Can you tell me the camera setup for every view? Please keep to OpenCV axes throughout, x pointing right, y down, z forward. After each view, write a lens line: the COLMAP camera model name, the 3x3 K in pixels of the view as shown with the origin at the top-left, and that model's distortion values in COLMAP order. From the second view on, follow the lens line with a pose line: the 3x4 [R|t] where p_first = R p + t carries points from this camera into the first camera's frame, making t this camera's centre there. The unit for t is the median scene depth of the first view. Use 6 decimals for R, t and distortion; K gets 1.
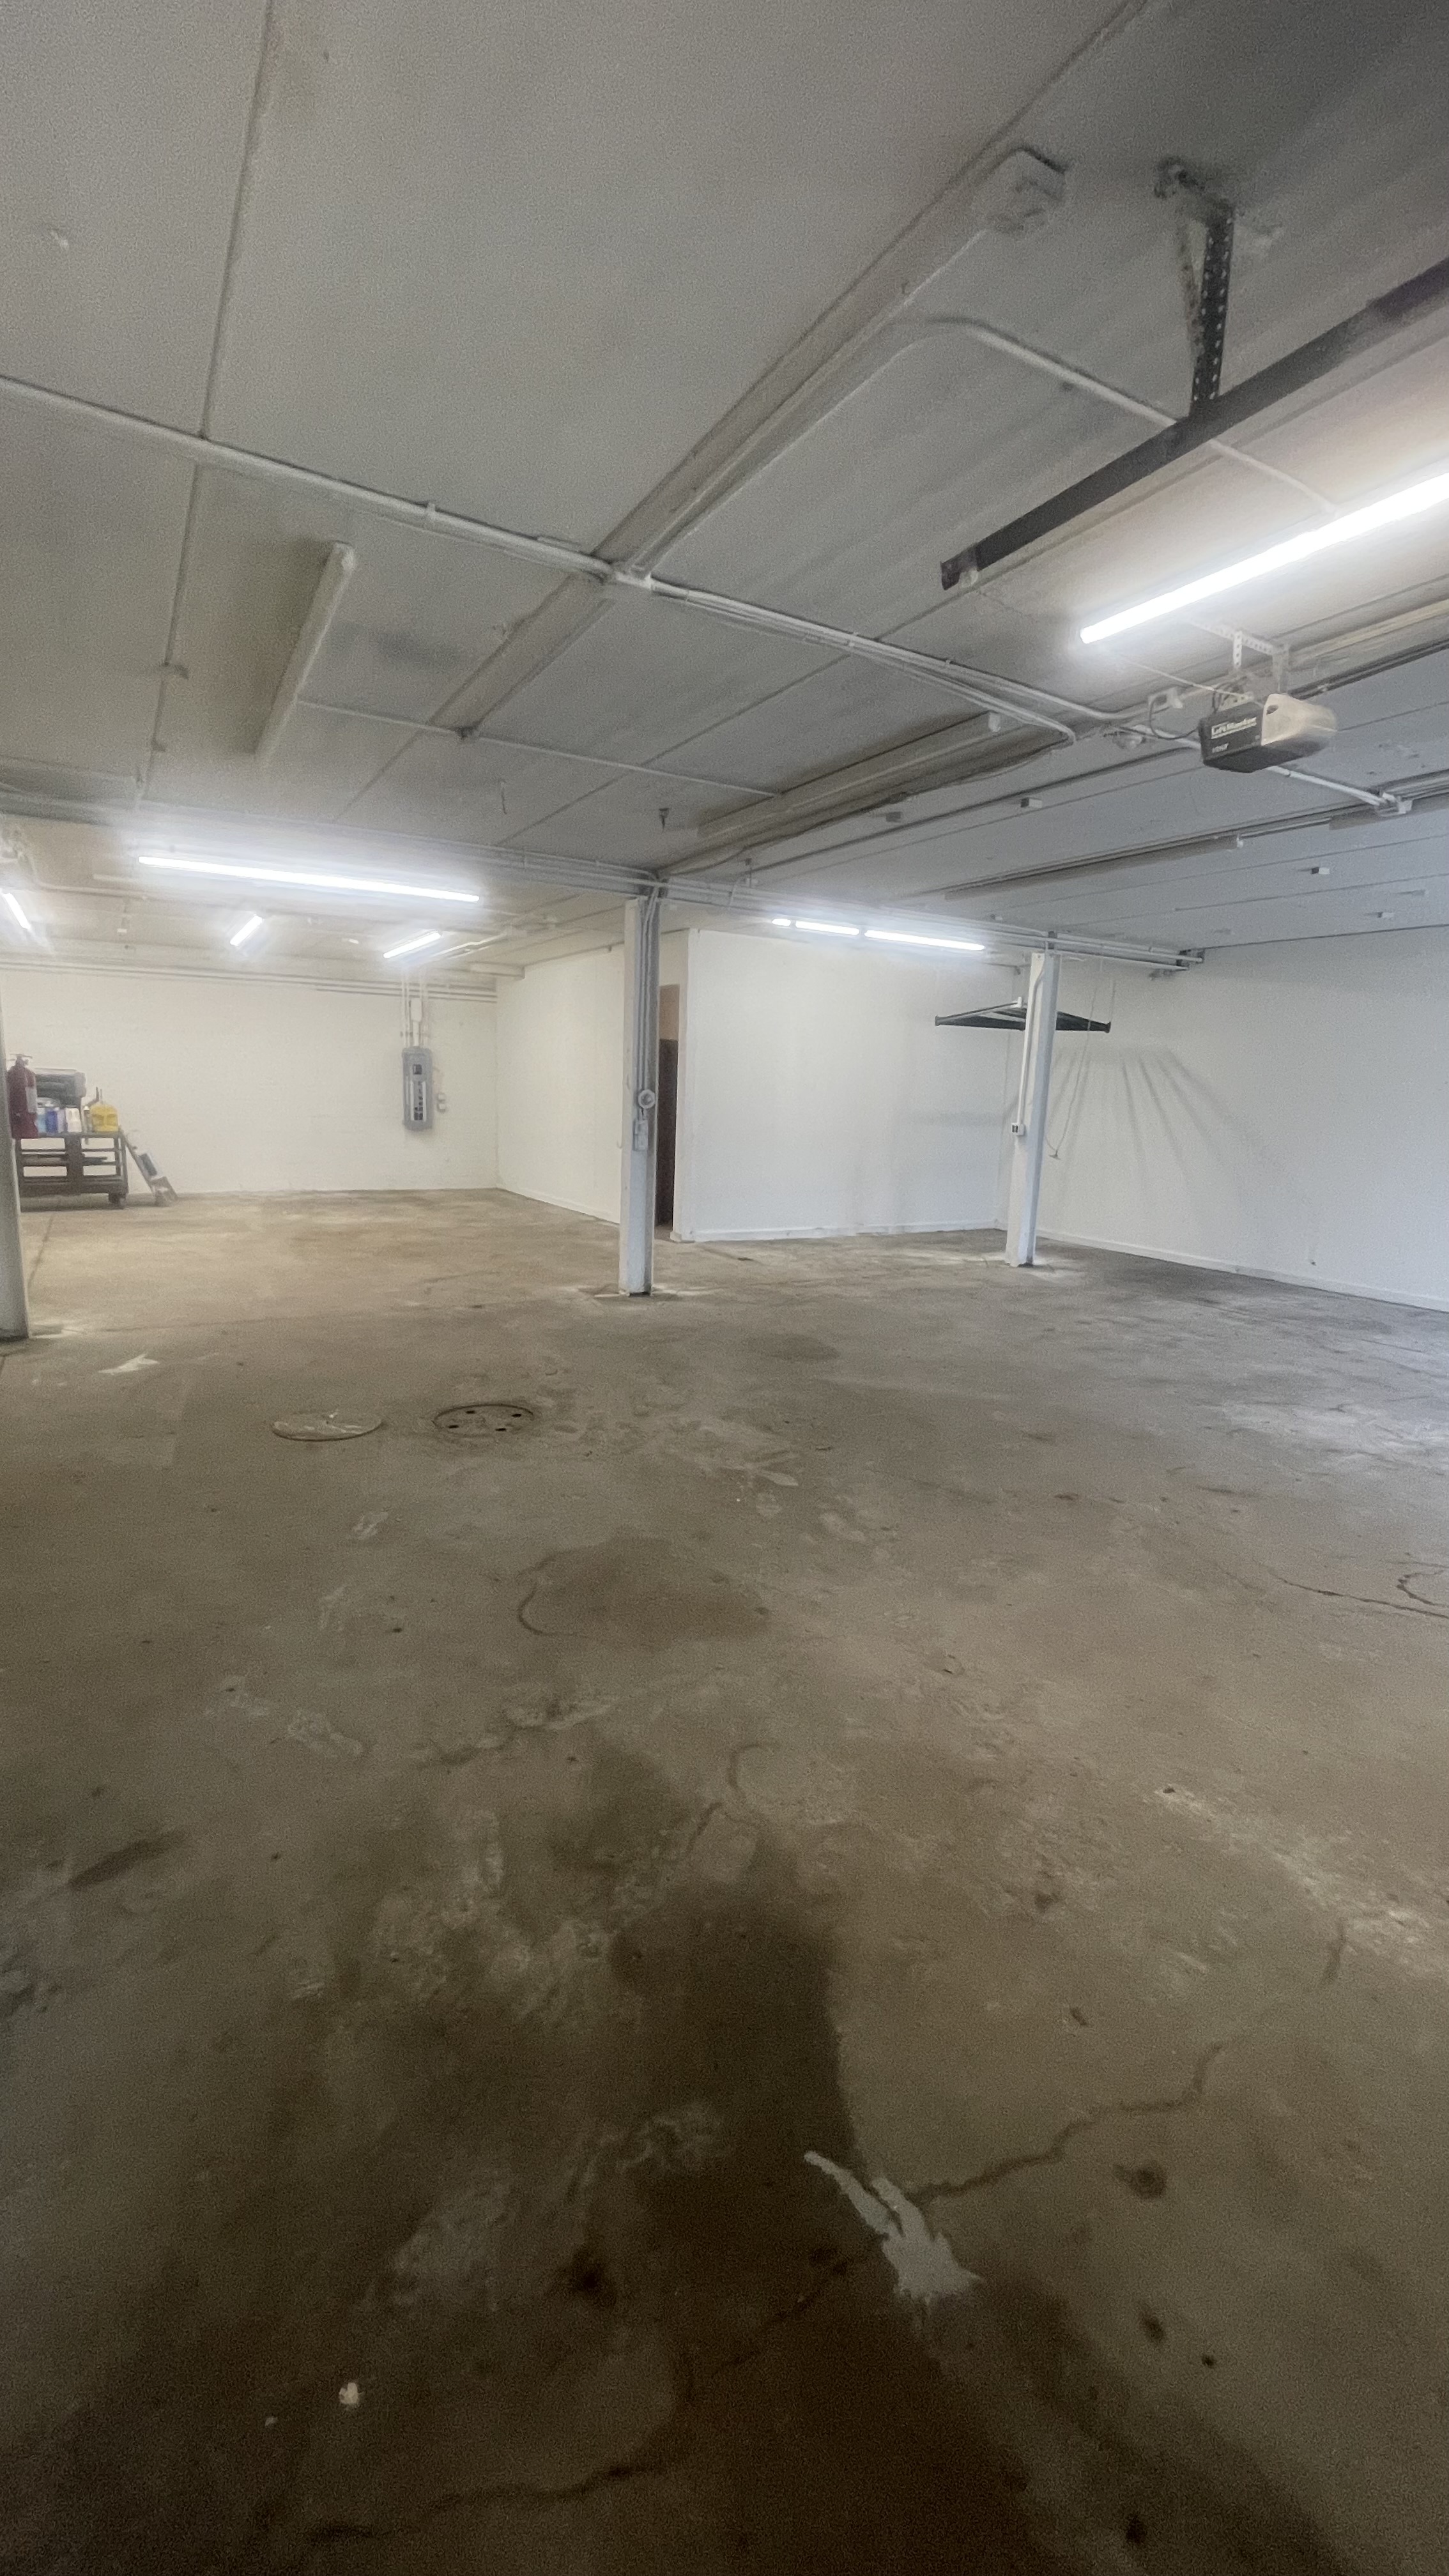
lens RADIAL K [[1065.0, 0, 715.8], [0, 1065.0, 1294.4], [0, 0, 1]] dist [-0.002138, 0.004106]
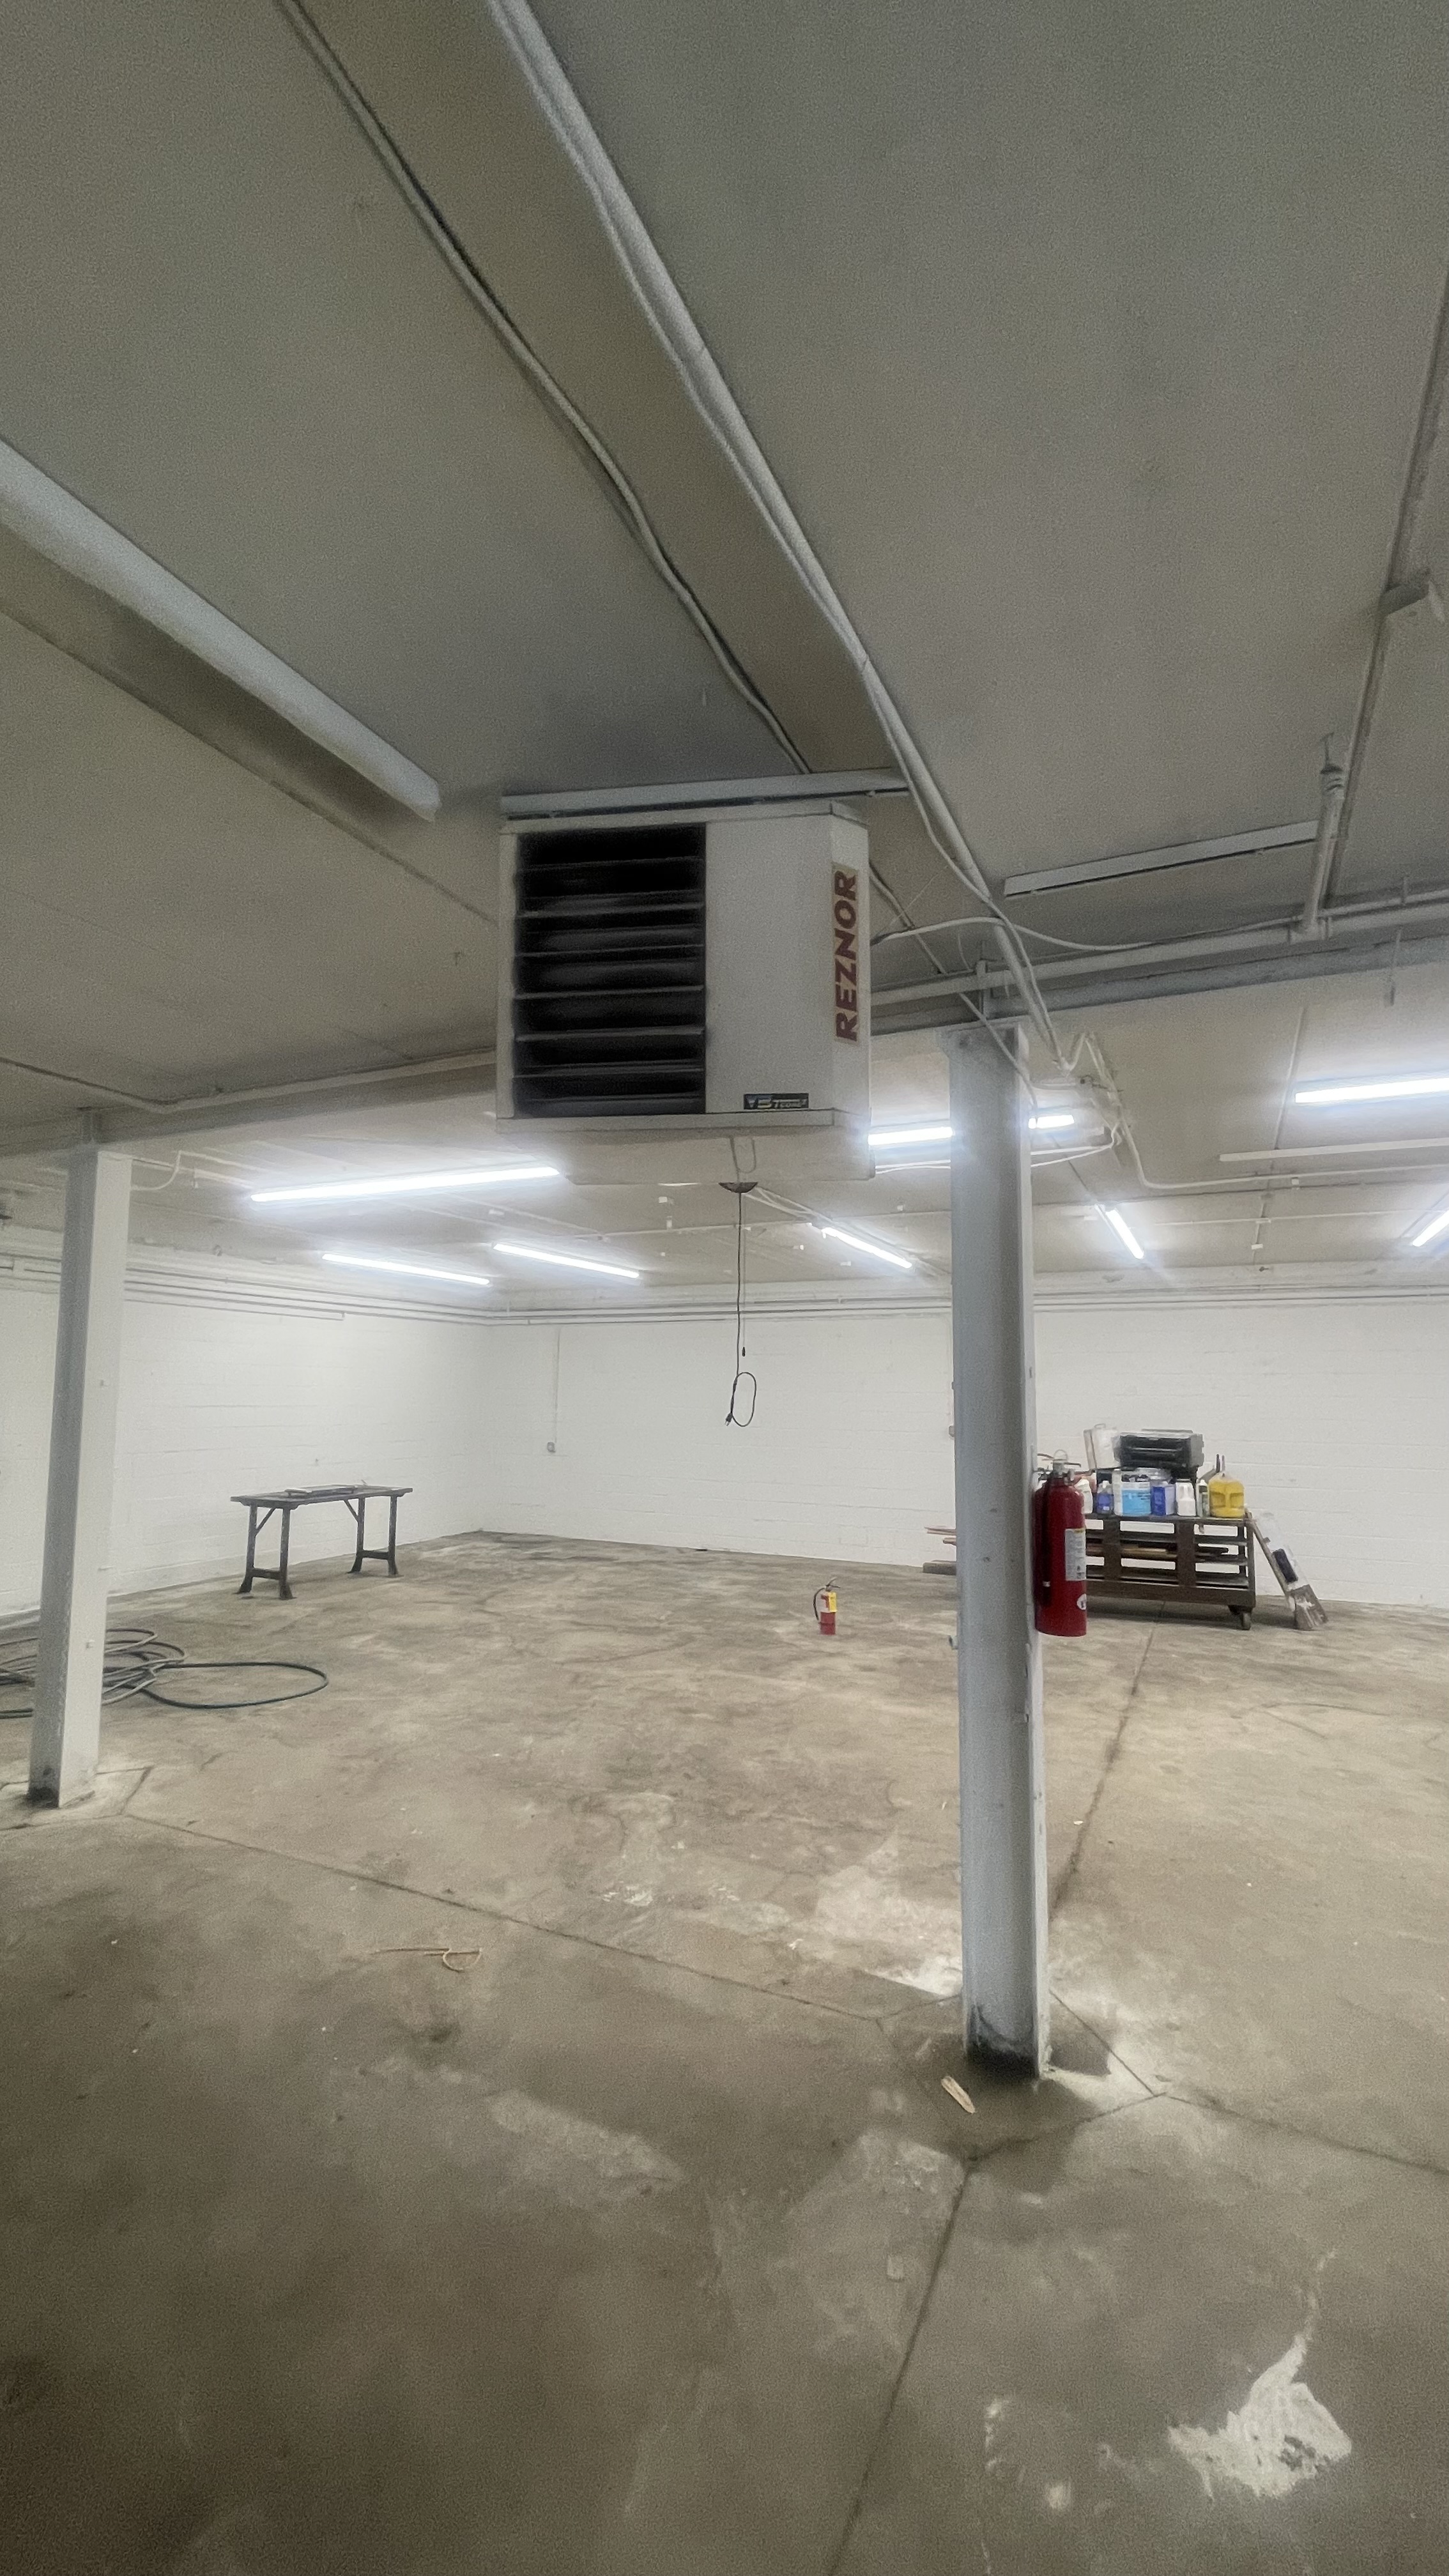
lens RADIAL K [[1065.0, 0, 715.8], [0, 1065.0, 1294.4], [0, 0, 1]] dist [-0.002138, 0.004106]
pose [[0.572431, -0.108641, -0.812724, -0.167398], [-0.143059, 0.962748, -0.229457, -0.081721], [0.807376, 0.247616, 0.535565, 0.294593]]
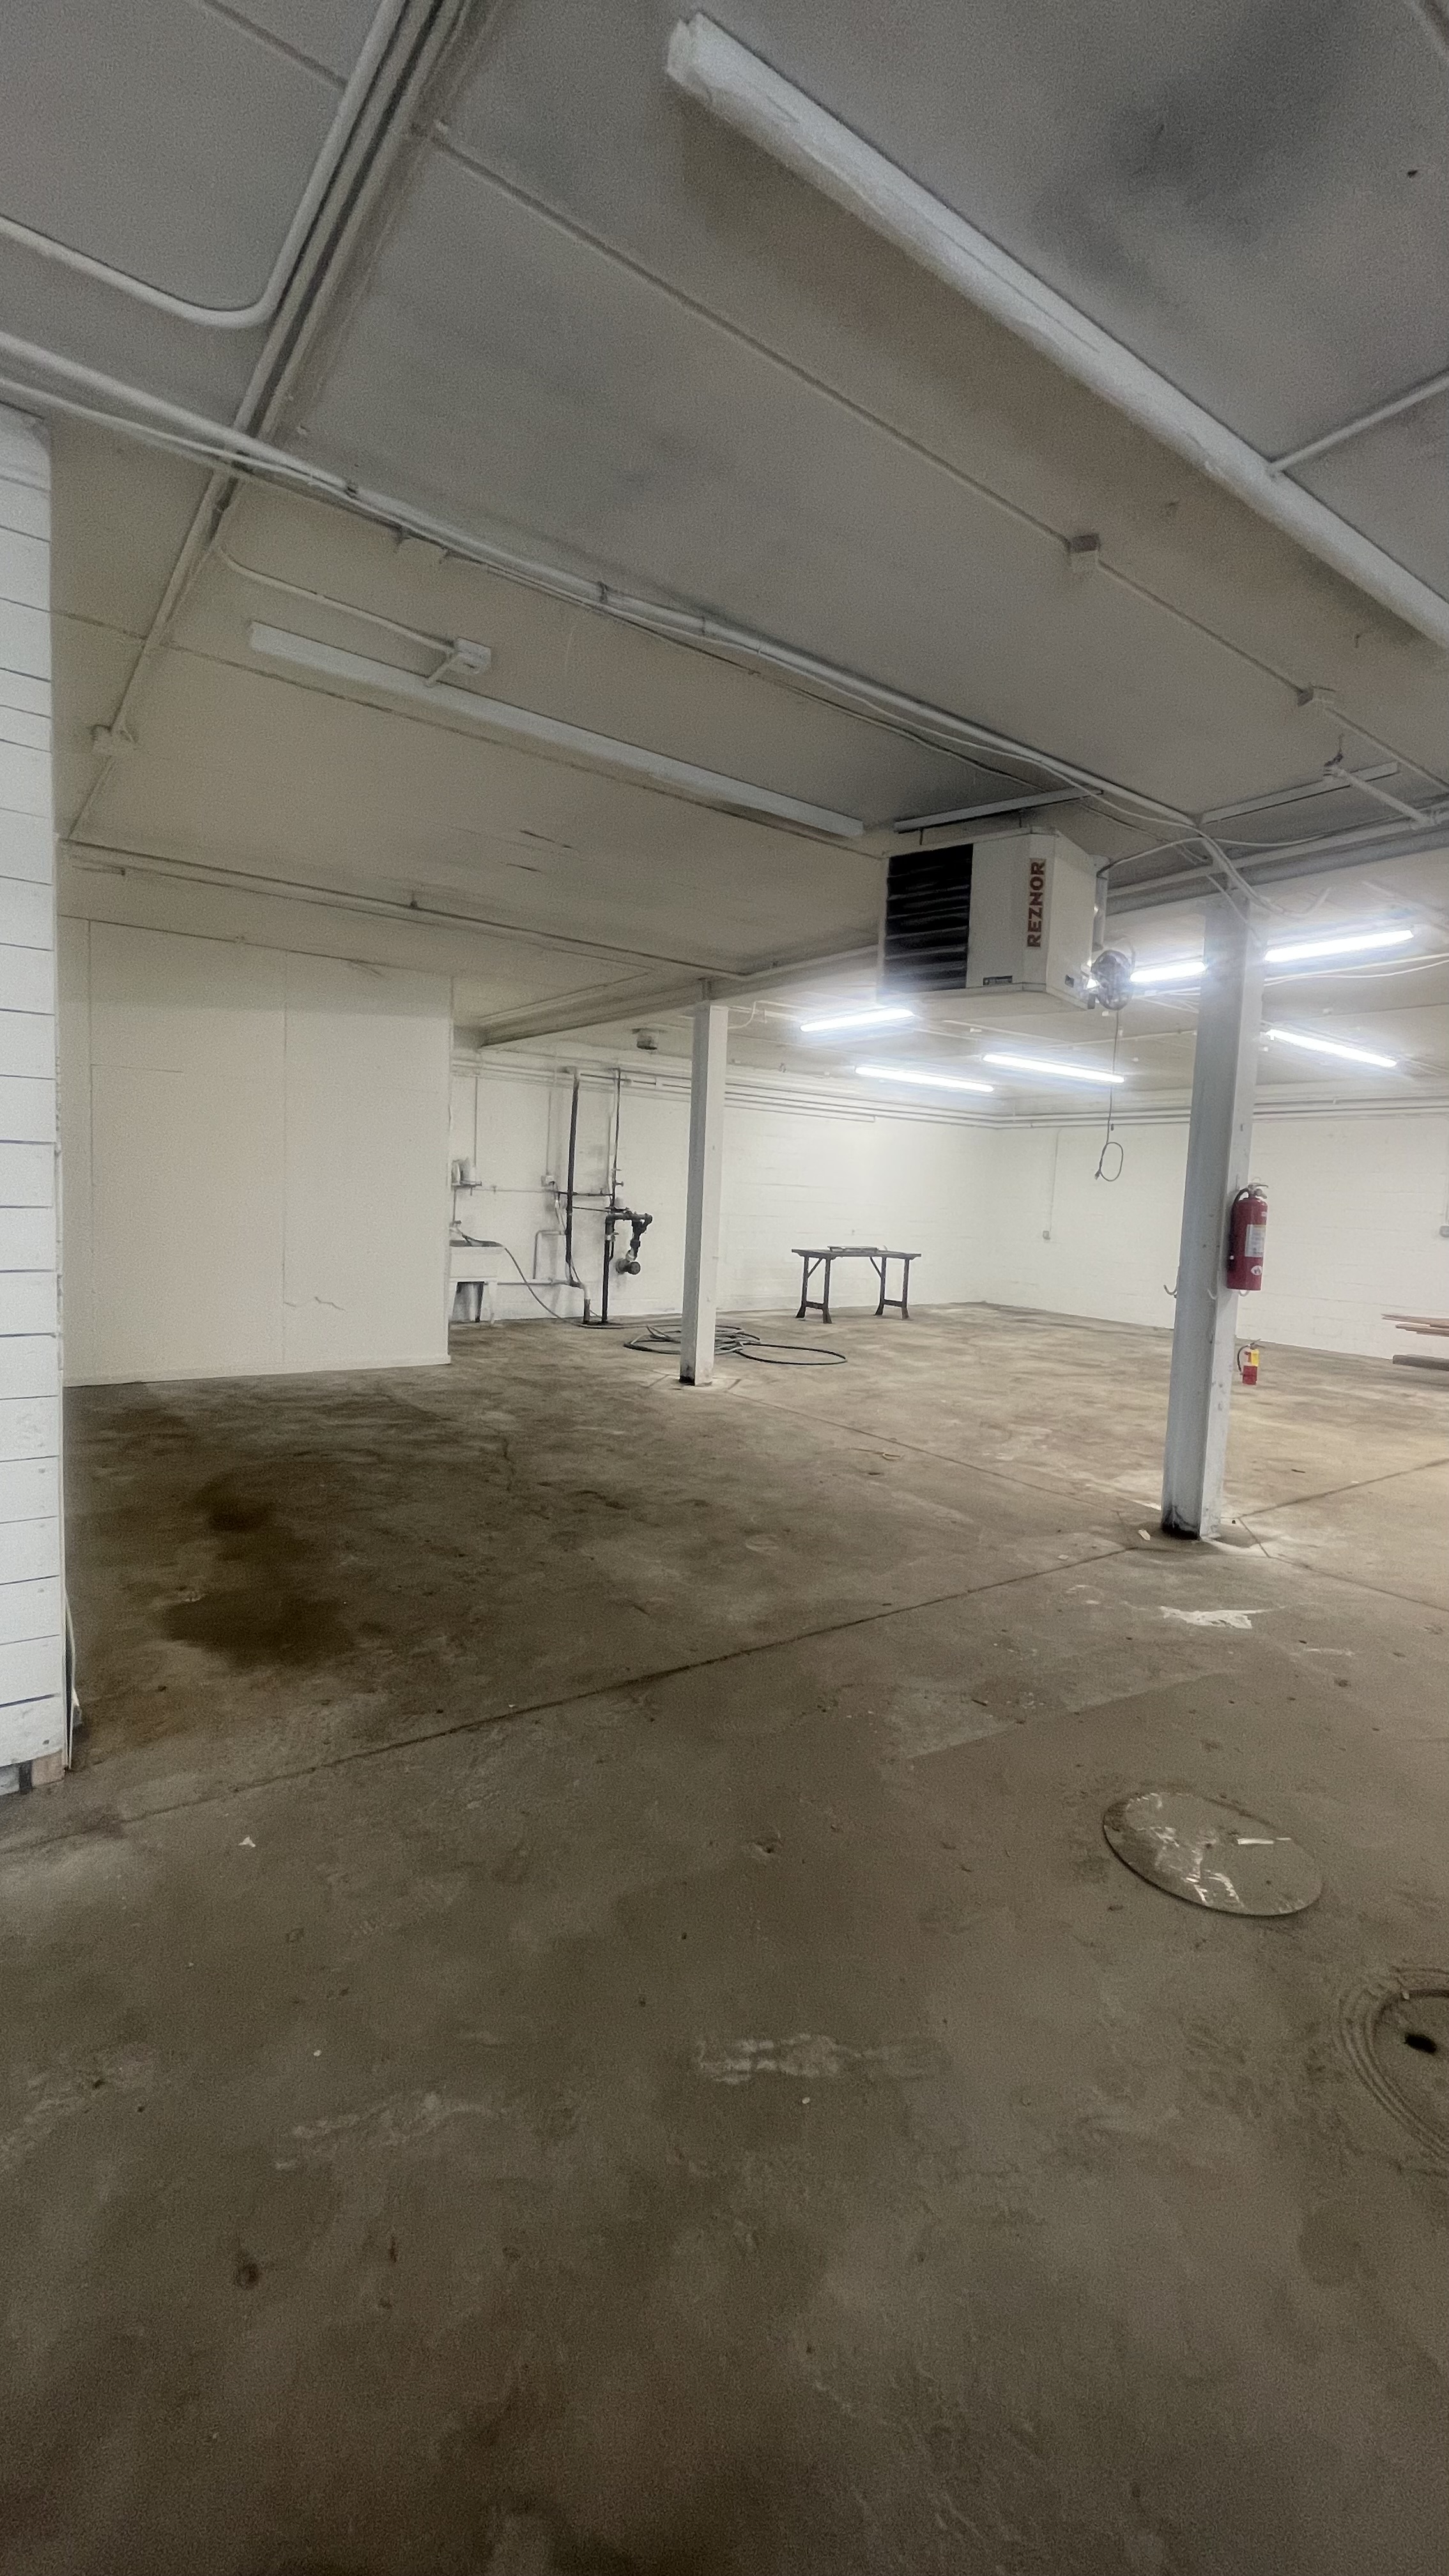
lens RADIAL K [[1082.8, 0, 727.0], [0, 1082.8, 1280.5], [0, 0, 1]] dist [-0.000649, 0.004887]
pose [[0.112449, 0.040966, -0.992813, 0.045086], [-0.228717, 0.973388, 0.014259, -0.040015], [0.966977, 0.225470, 0.118826, 0.277411]]
